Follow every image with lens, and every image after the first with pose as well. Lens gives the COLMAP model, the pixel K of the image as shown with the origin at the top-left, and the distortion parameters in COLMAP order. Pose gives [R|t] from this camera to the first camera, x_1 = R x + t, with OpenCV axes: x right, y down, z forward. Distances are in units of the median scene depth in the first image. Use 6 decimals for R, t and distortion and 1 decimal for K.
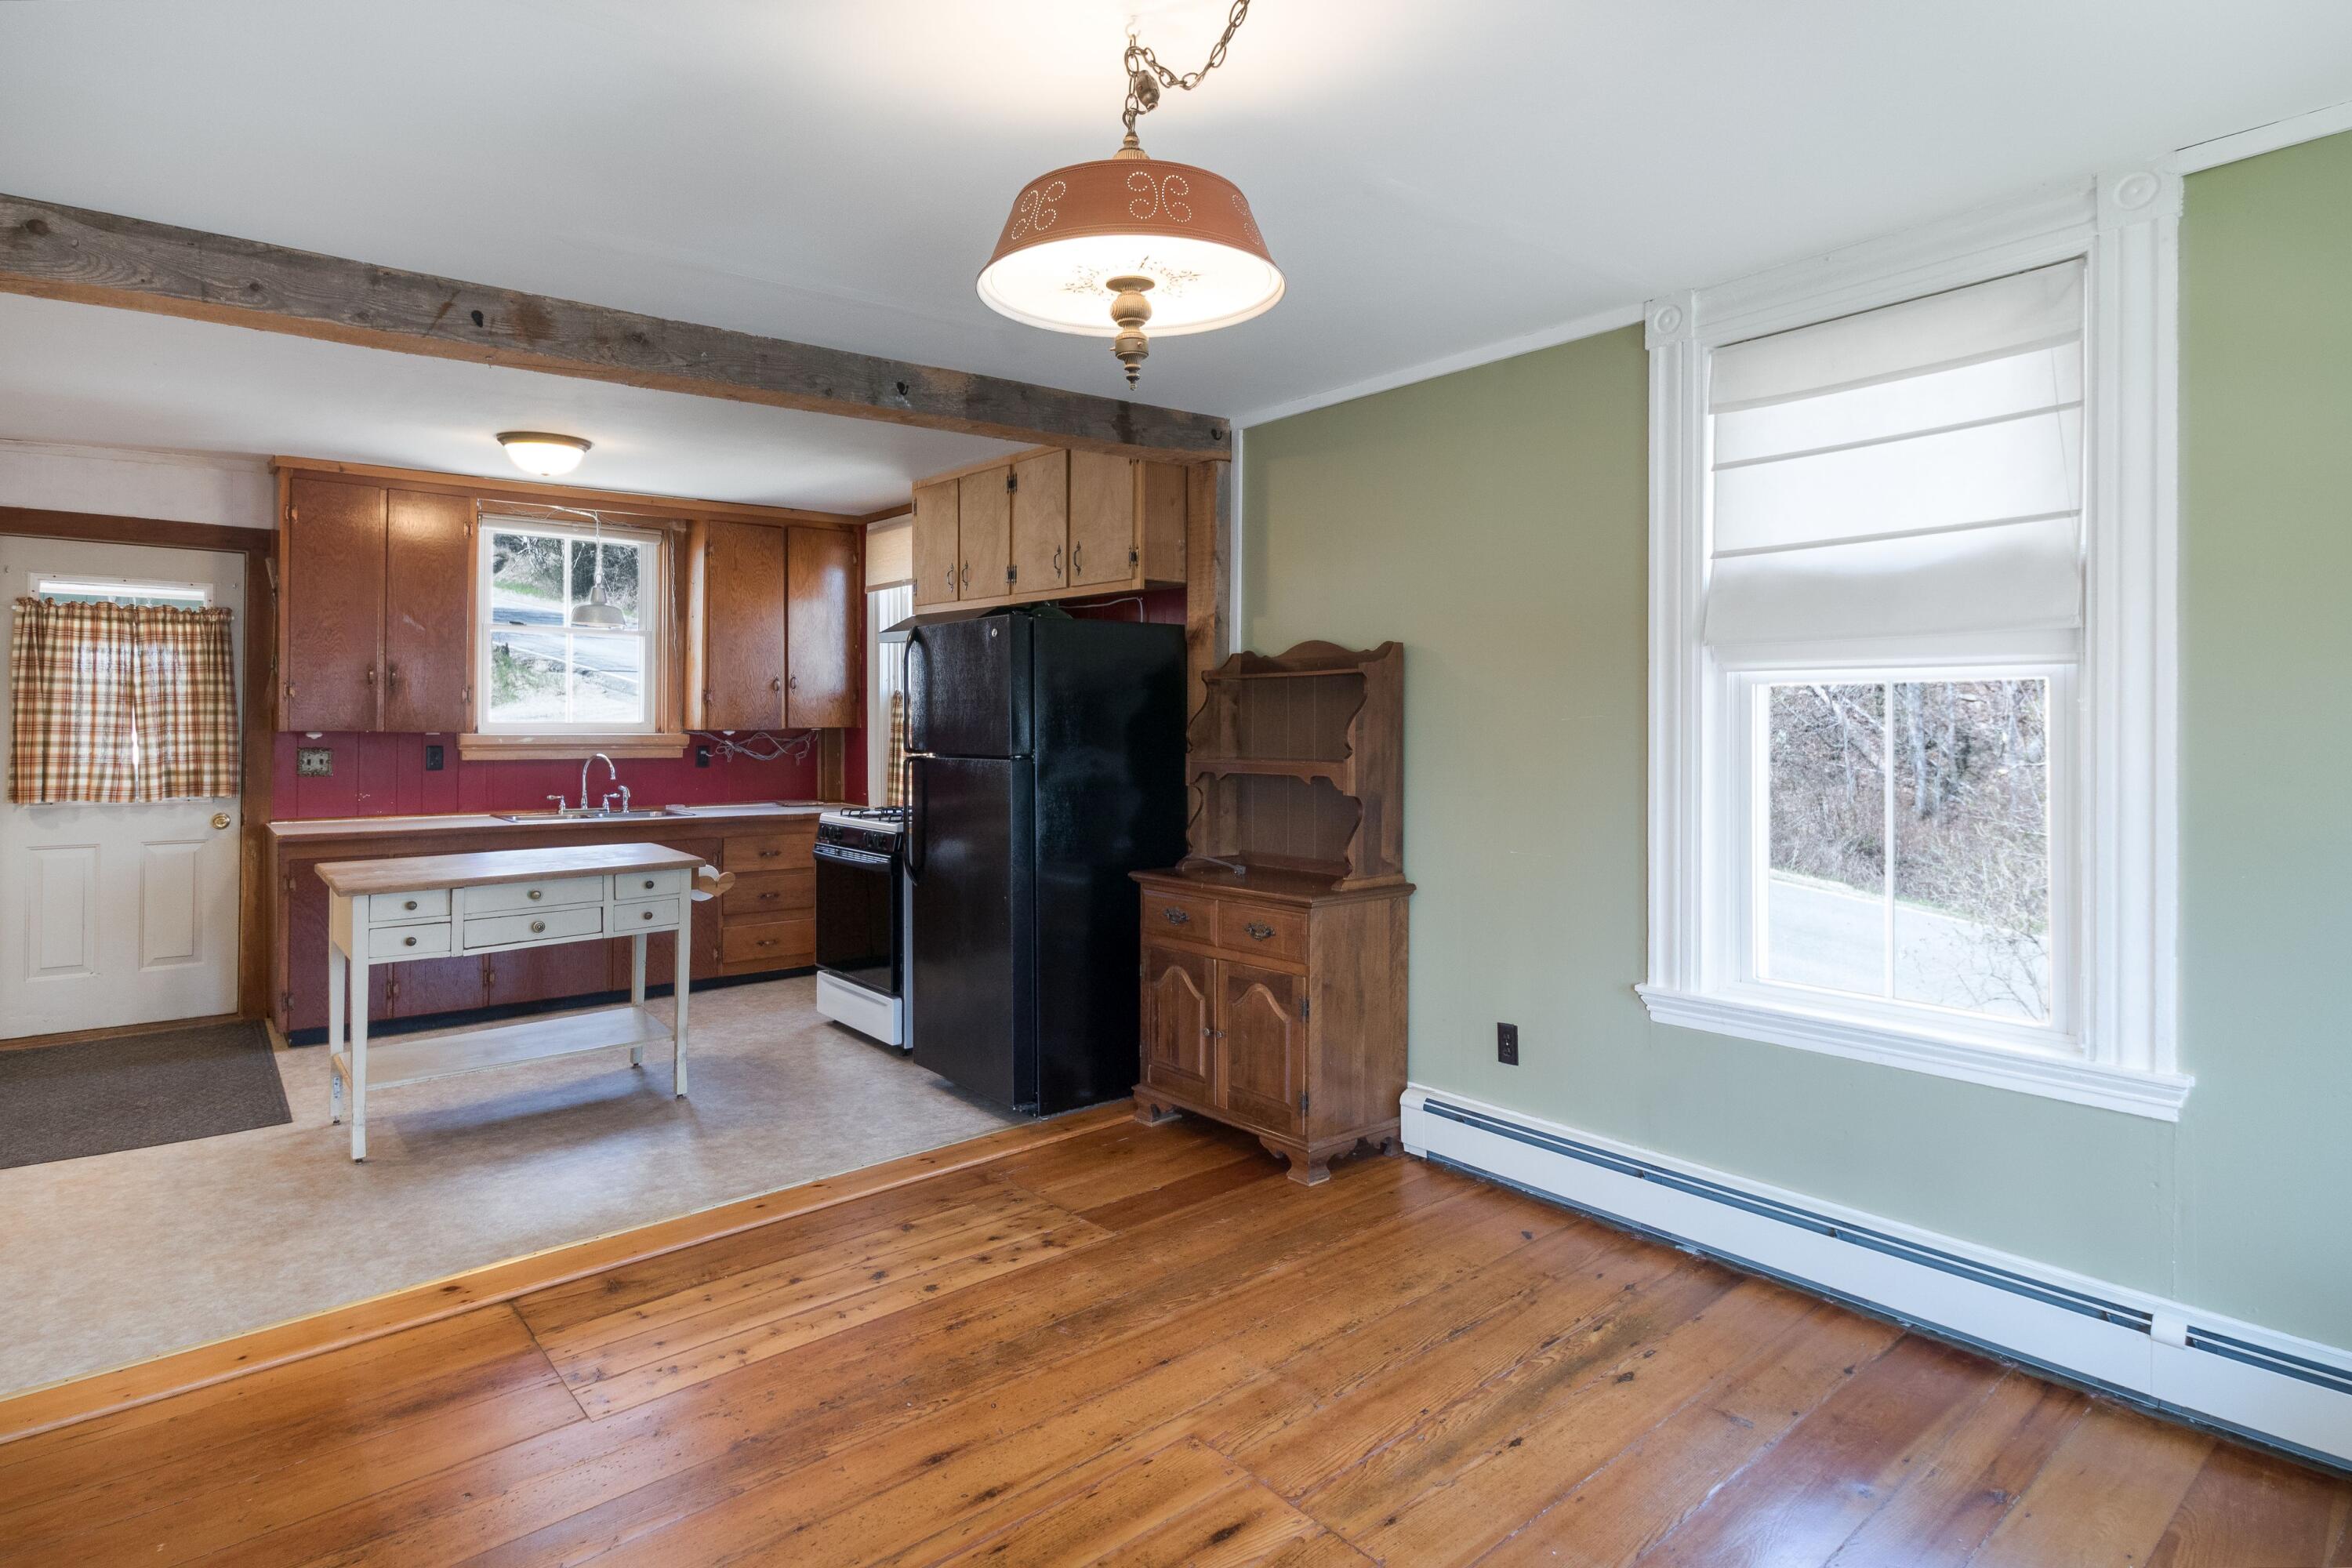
lens RADIAL K [[1216.5, 0, 1130.4], [0, 1216.5, 718.2], [0, 0, 1]] dist [-0.001023, 0.002256]
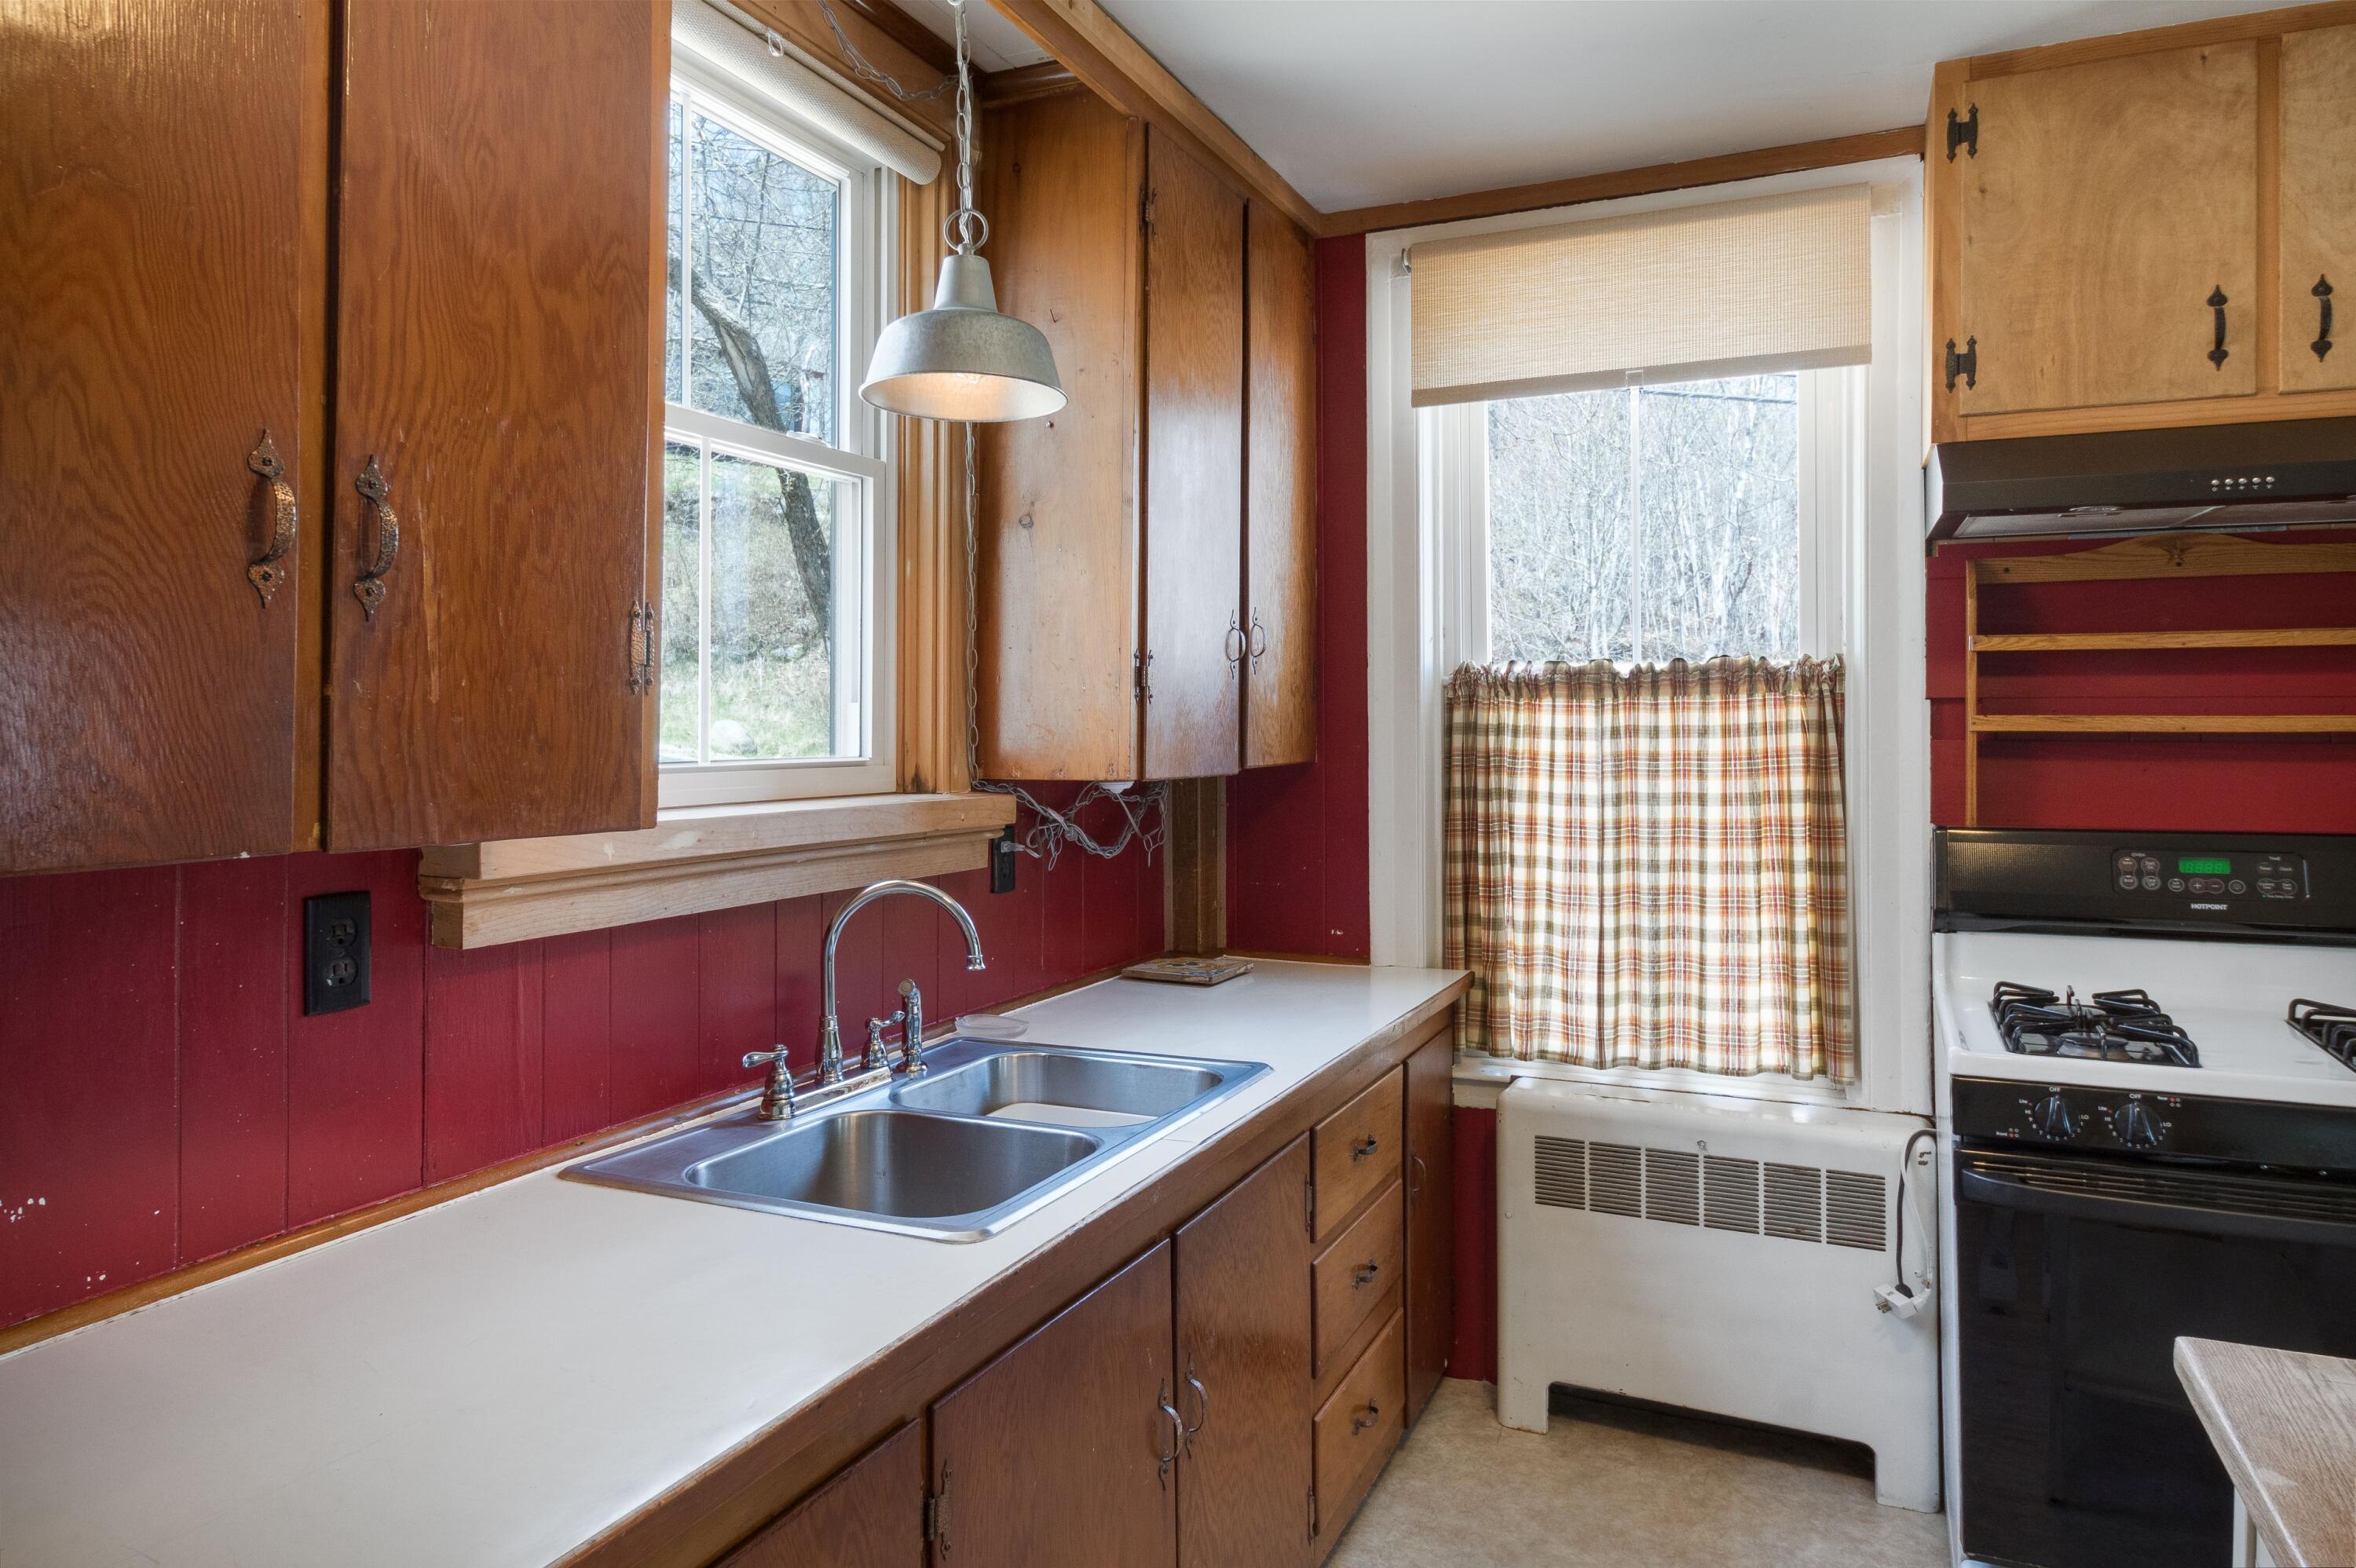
lens RADIAL K [[1458.6, 0, 1182.1], [0, 1458.6, 716.3], [0, 0, 1]] dist [0.002951, 0.002817]
pose [[0.893058, -0.004131, 0.449922, -1.037653], [0.008403, 0.999937, -0.007500, -0.008346], [-0.449863, 0.010478, 0.893036, 1.322445]]
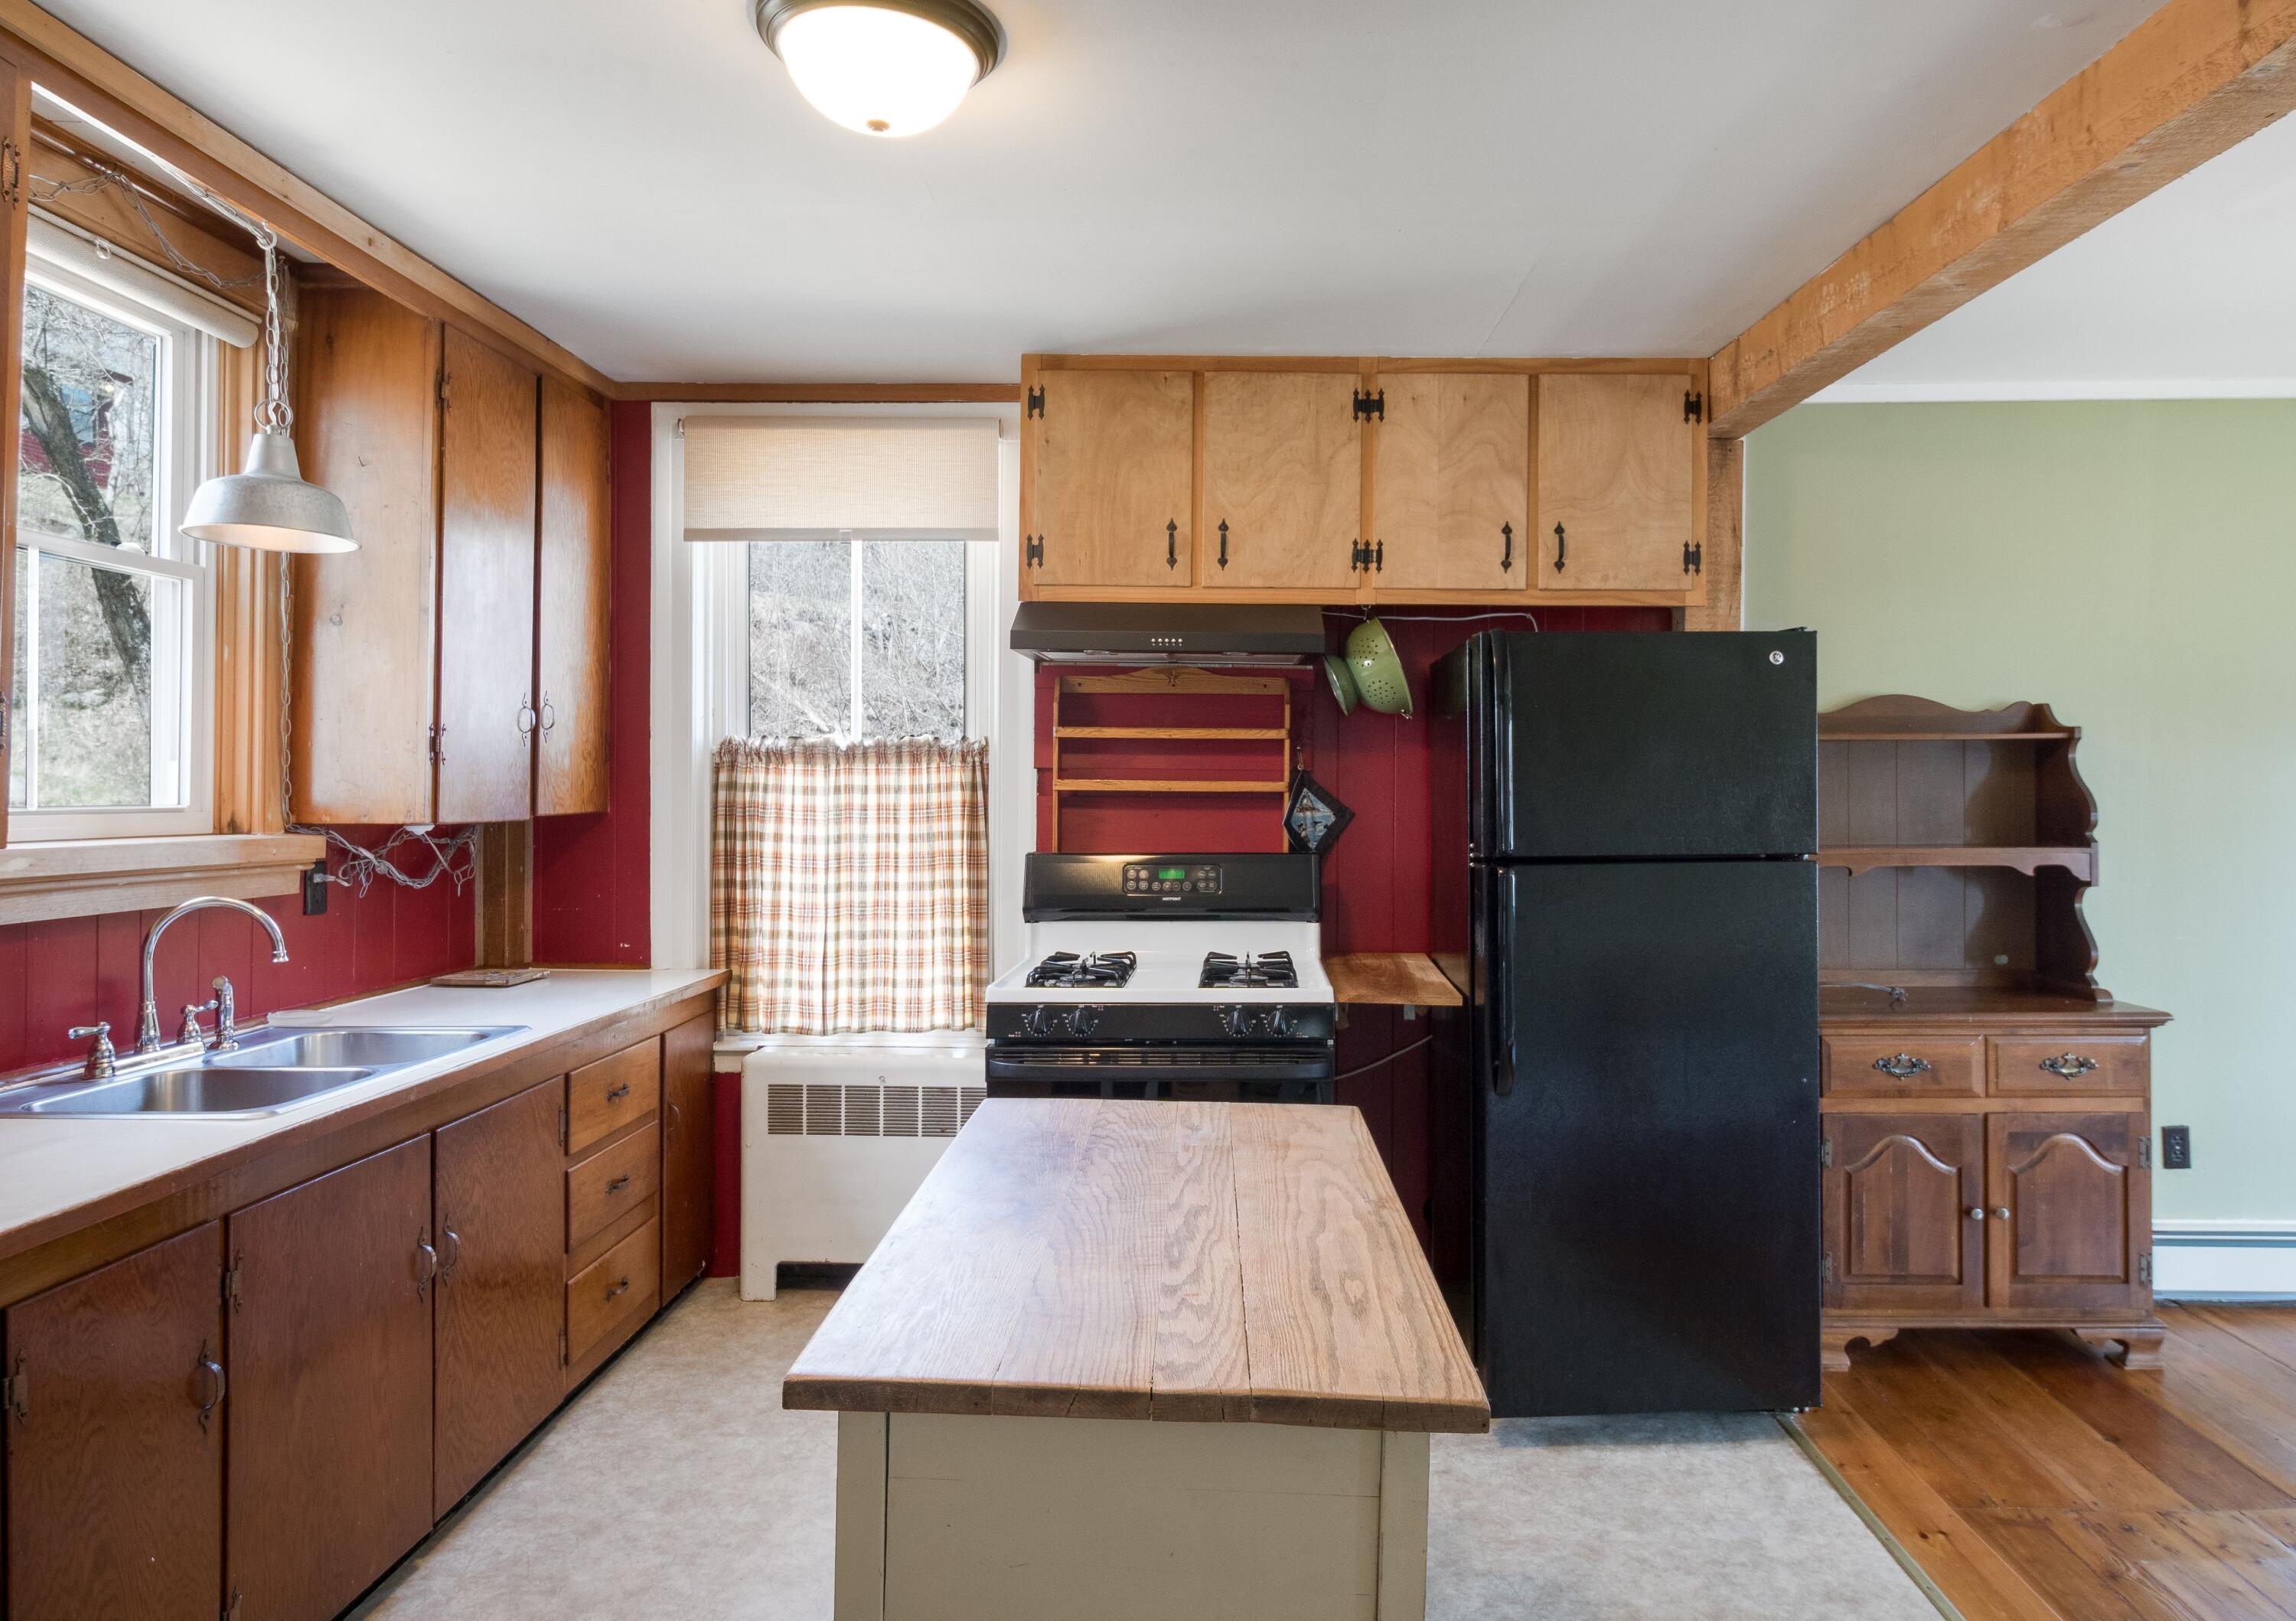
lens RADIAL K [[1412.3, 0, 1176.4], [0, 1412.3, 786.0], [0, 0, 1]] dist [-0.002346, 0.005968]
pose [[0.650239, -0.000441, 0.759729, -1.119649], [0.000931, 1.000000, -0.000217, -0.005544], [-0.759729, 0.000848, 0.650240, 0.993597]]
